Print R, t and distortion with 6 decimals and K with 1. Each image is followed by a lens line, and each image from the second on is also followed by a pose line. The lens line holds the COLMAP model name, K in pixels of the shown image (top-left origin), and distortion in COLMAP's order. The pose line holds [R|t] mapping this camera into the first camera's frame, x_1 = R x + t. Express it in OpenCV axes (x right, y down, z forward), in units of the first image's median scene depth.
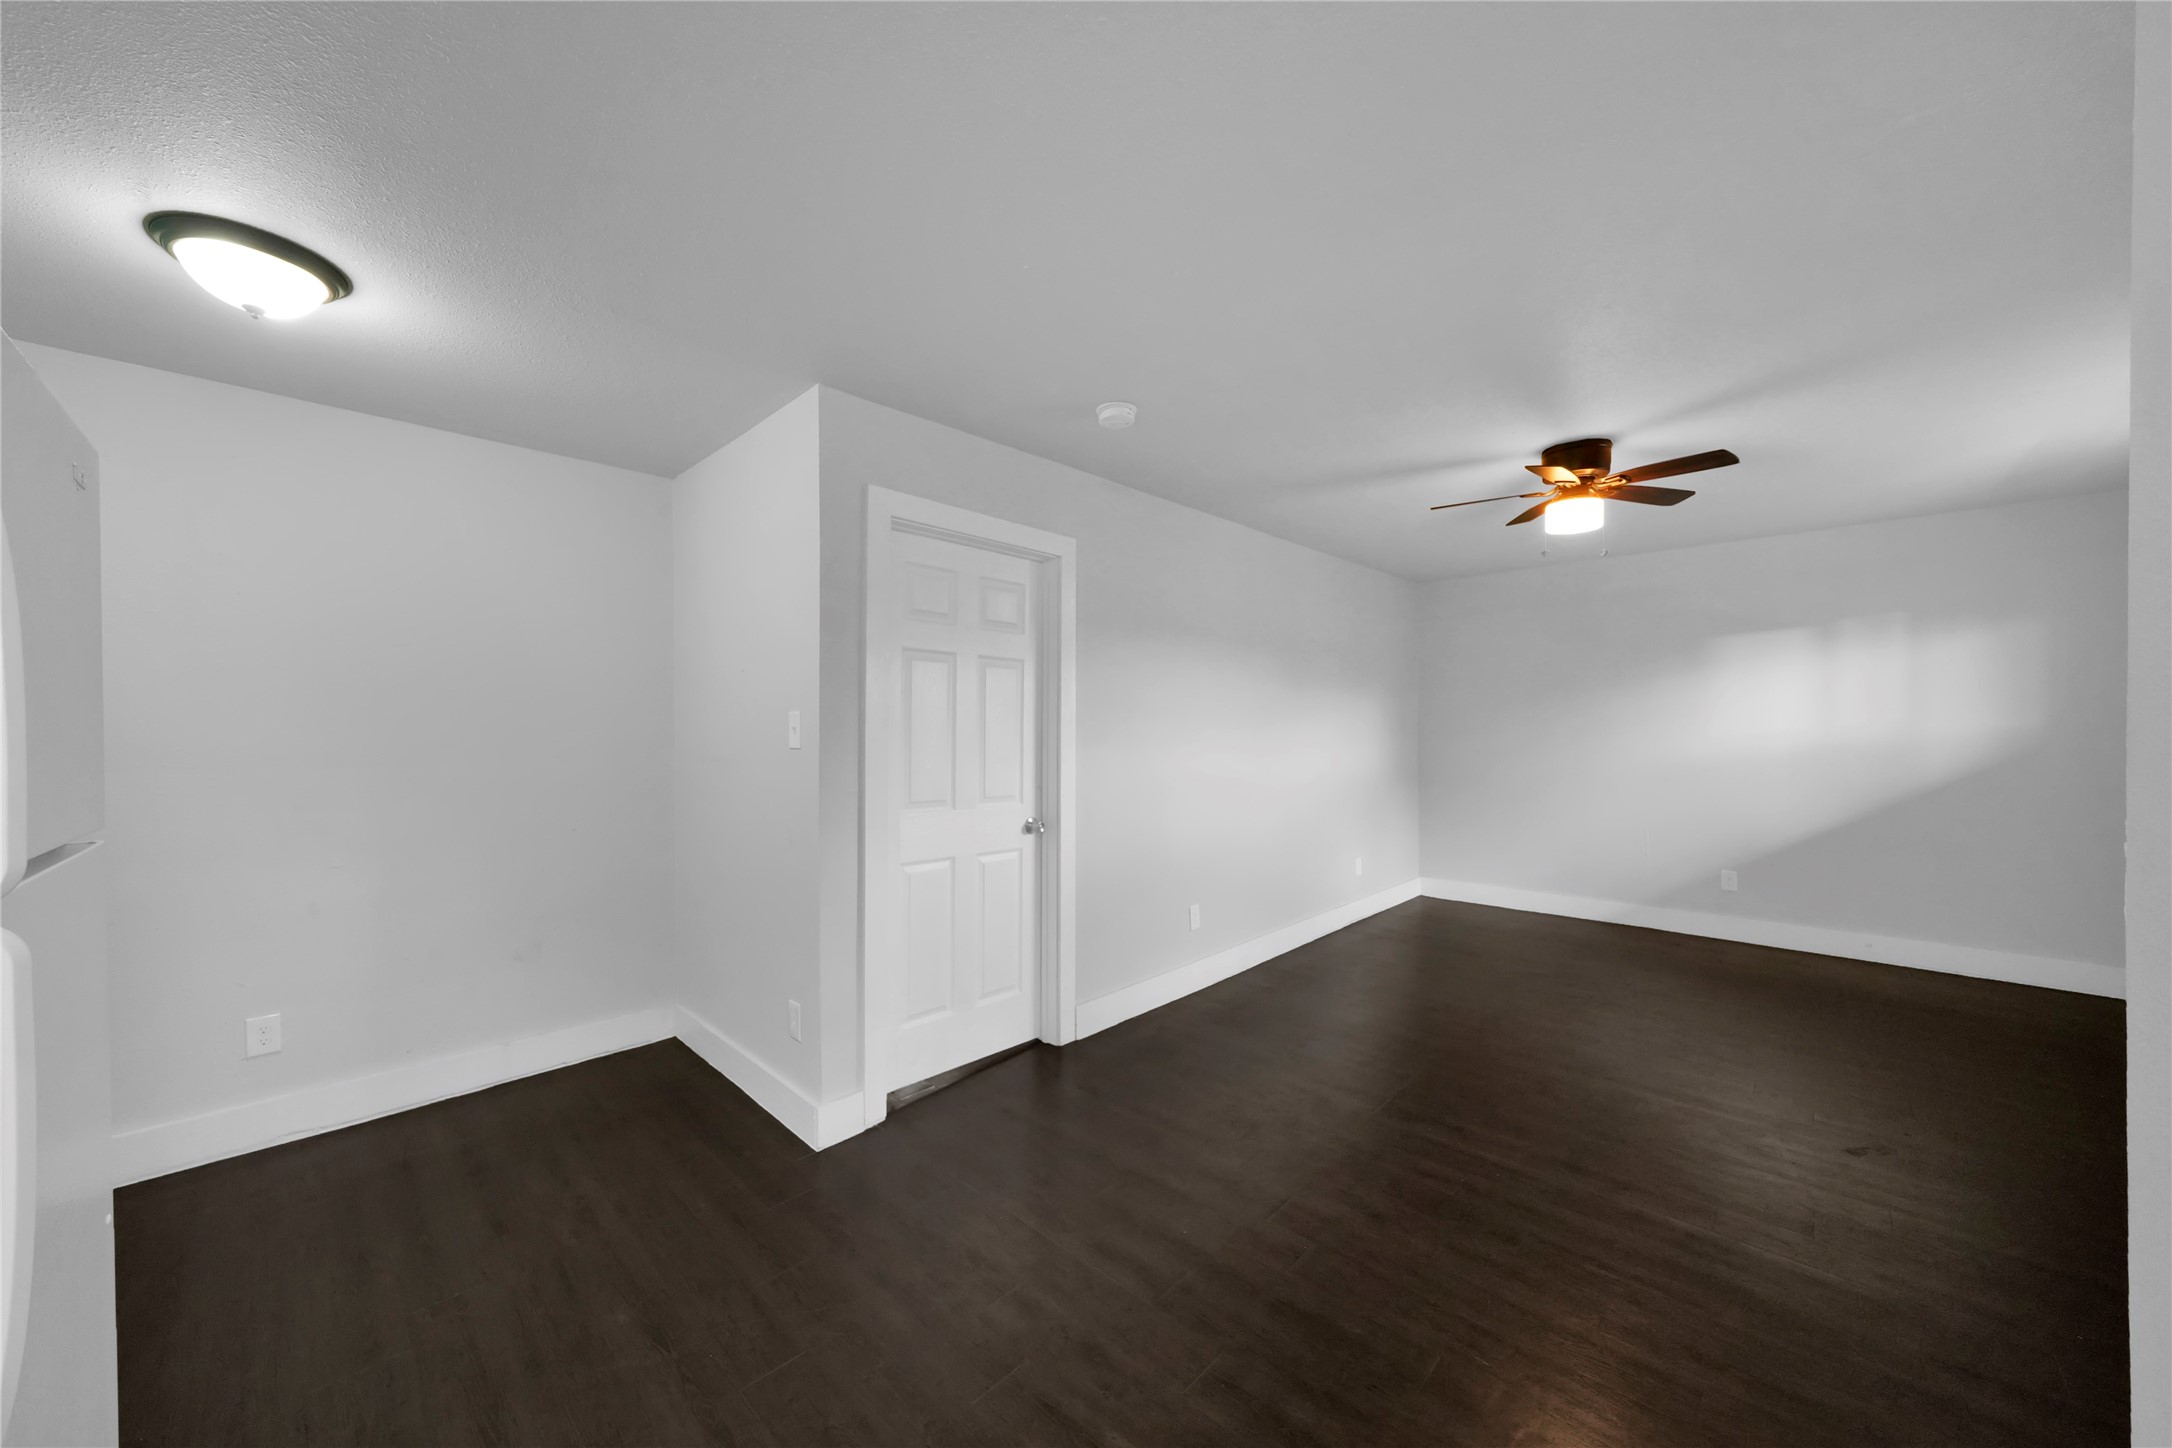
lens RADIAL K [[759.7, 0, 1092.5], [0, 759.7, 727.3], [0, 0, 1]] dist [0.008324, -0.000145]
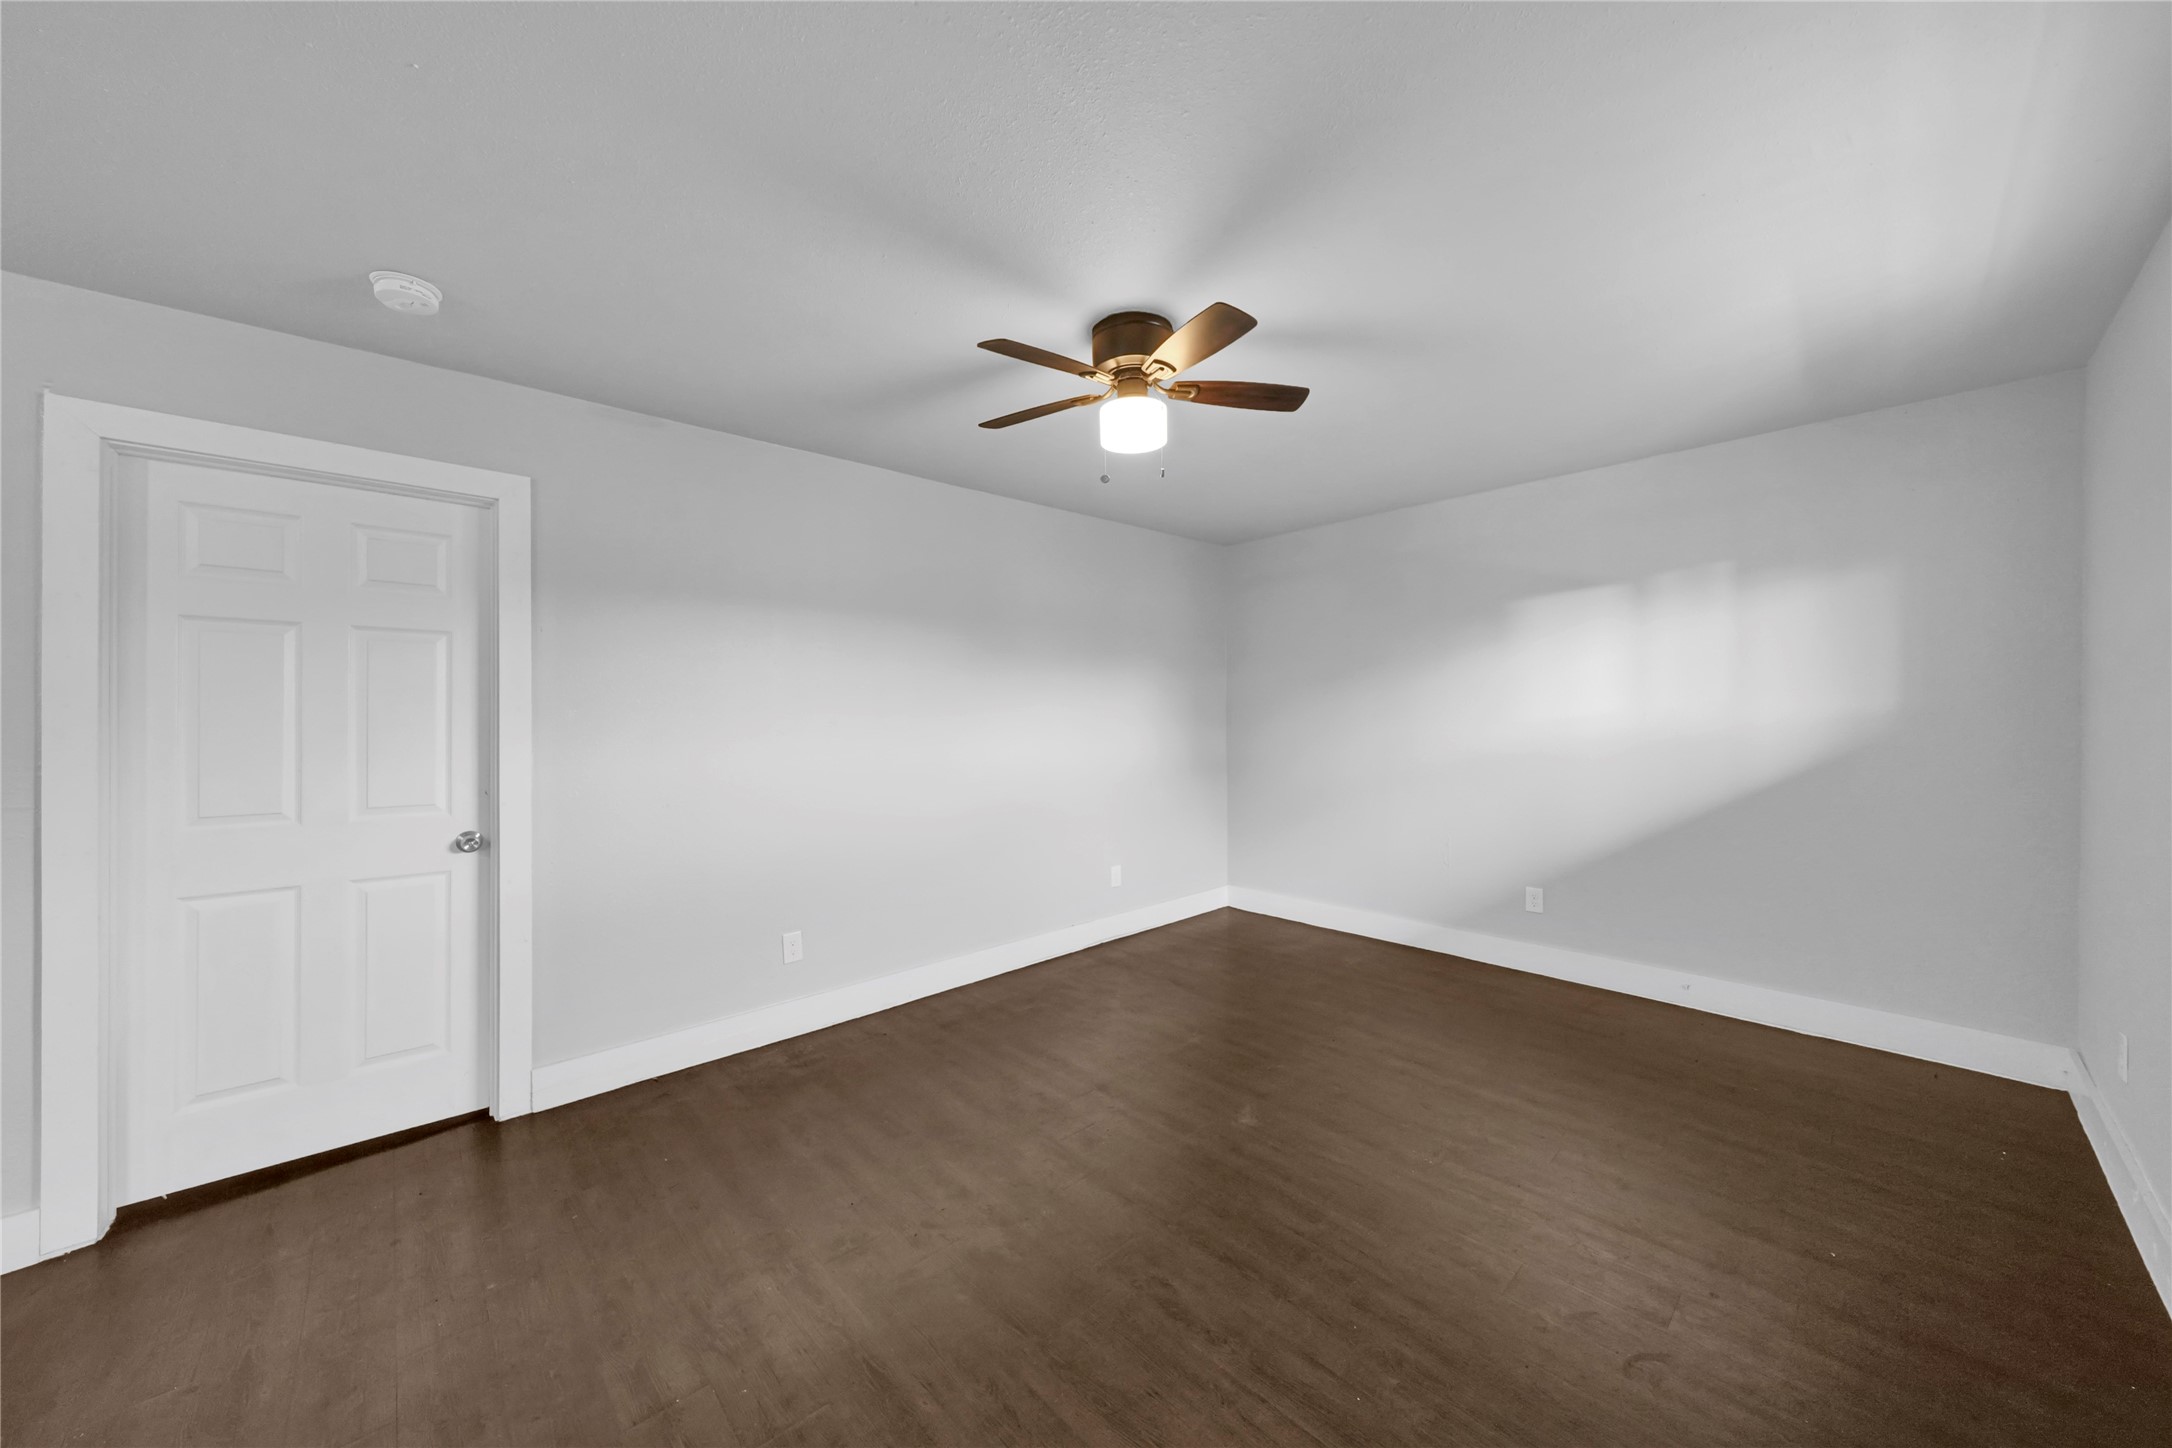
lens RADIAL K [[759.7, 0, 1086.7], [0, 759.7, 720.2], [0, 0, 1]] dist [0.008324, -0.000145]
pose [[0.998038, -0.004984, -0.062411, 0.607000], [0.005780, 0.999904, 0.012575, -0.003482], [0.062342, -0.012911, 0.997971, 0.246423]]
